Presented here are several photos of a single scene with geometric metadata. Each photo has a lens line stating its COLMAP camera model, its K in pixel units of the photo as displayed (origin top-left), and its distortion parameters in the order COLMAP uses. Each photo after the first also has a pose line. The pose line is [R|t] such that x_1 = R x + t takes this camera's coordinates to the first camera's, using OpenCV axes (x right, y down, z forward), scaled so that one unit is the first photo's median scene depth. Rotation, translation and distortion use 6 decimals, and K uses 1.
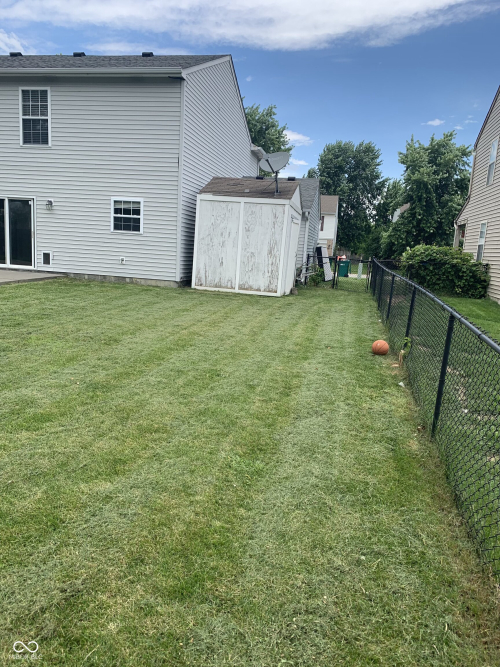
lens RADIAL K [[510.0, 0, 250.2], [0, 510.0, 331.2], [0, 0, 1]] dist [0.066198, -0.083522]
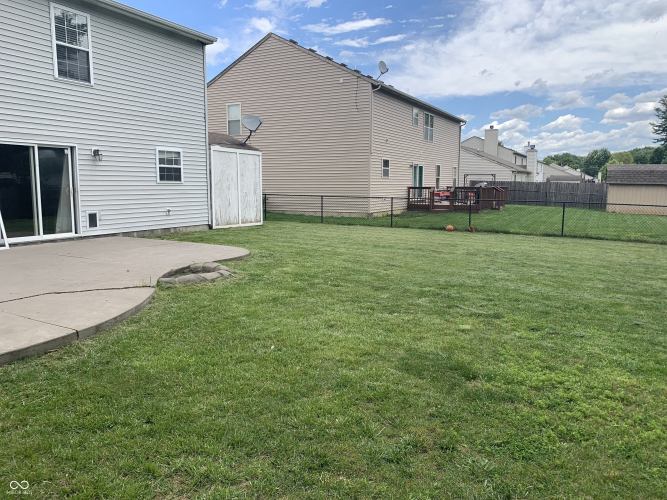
lens RADIAL K [[510.0, 0, 332.4], [0, 510.0, 251.6], [0, 0, 1]] dist [0.066198, -0.083522]
pose [[0.282041, -0.180506, 0.942269, -1.110092], [0.188872, 0.973368, 0.129930, -0.132855], [-0.940628, 0.141322, 0.308623, 0.420225]]
